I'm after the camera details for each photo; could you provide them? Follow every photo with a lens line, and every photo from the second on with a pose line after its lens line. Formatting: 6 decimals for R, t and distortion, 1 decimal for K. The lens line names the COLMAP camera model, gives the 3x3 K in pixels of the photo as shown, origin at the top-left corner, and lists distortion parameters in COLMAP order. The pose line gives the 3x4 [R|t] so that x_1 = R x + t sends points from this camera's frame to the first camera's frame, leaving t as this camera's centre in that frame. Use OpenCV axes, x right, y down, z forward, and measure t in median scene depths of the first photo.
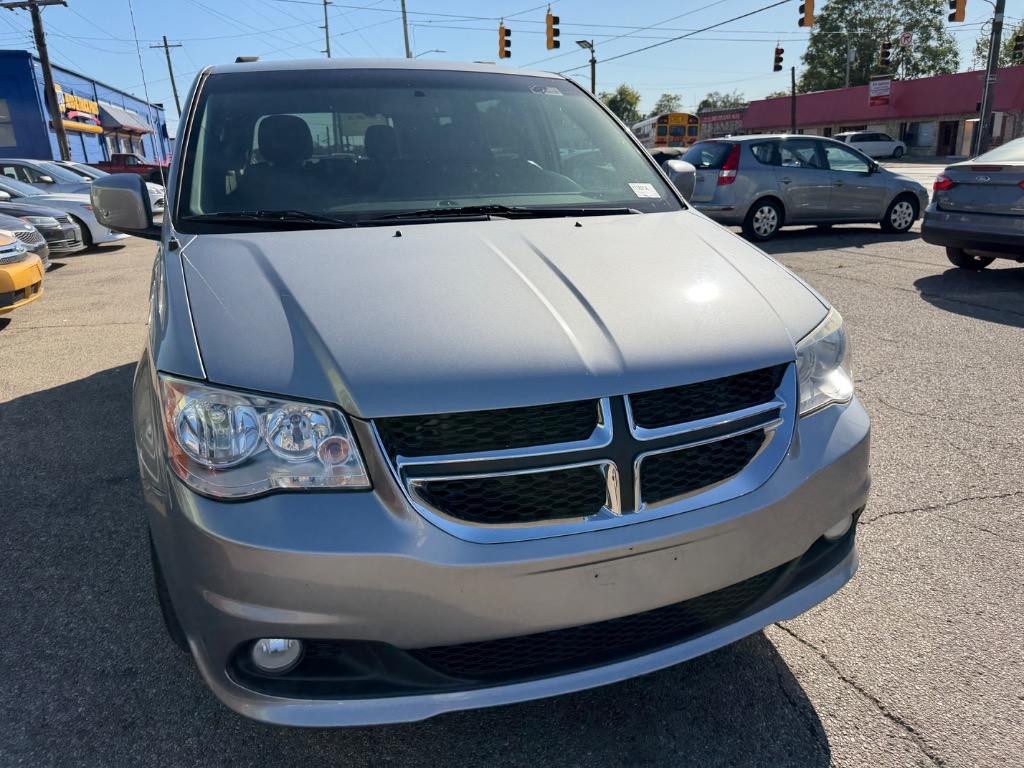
lens RADIAL K [[736.9, 0, 518.8], [0, 736.9, 381.0], [0, 0, 1]] dist [0.003013, -0.008369]
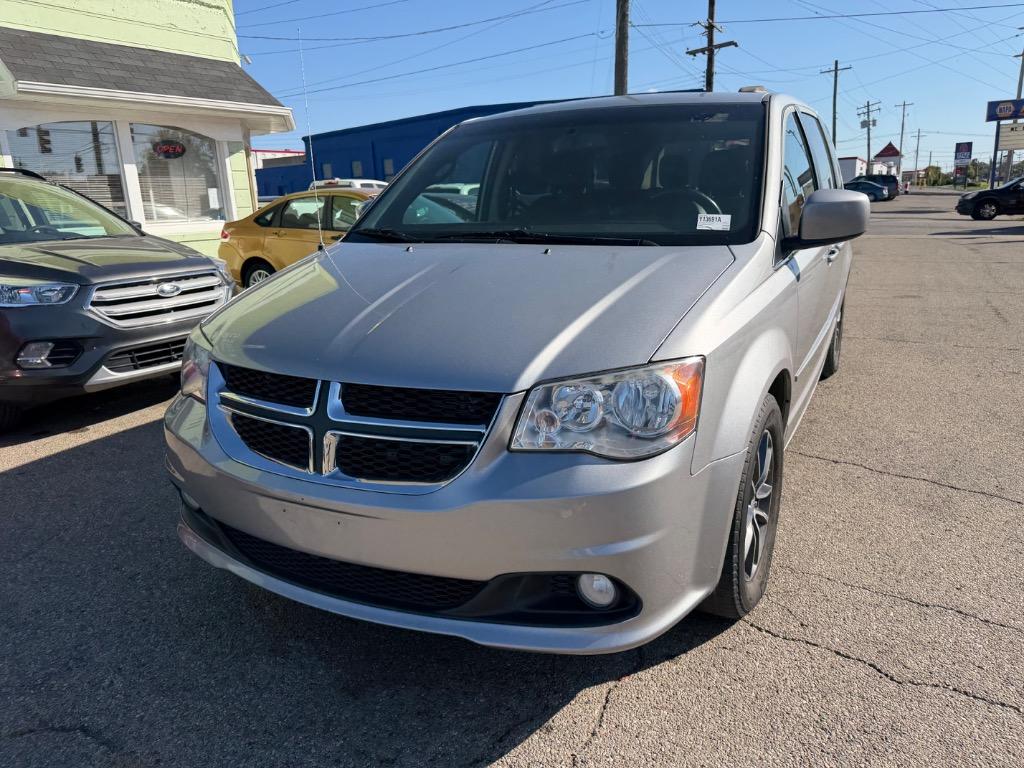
lens RADIAL K [[736.9, 0, 518.8], [0, 736.9, 381.0], [0, 0, 1]] dist [0.003013, -0.008369]
pose [[0.676478, 0.185630, -0.712685, 0.764500], [-0.202470, 0.977300, 0.062370, -0.076031], [0.708085, 0.102105, 0.698706, 0.209393]]
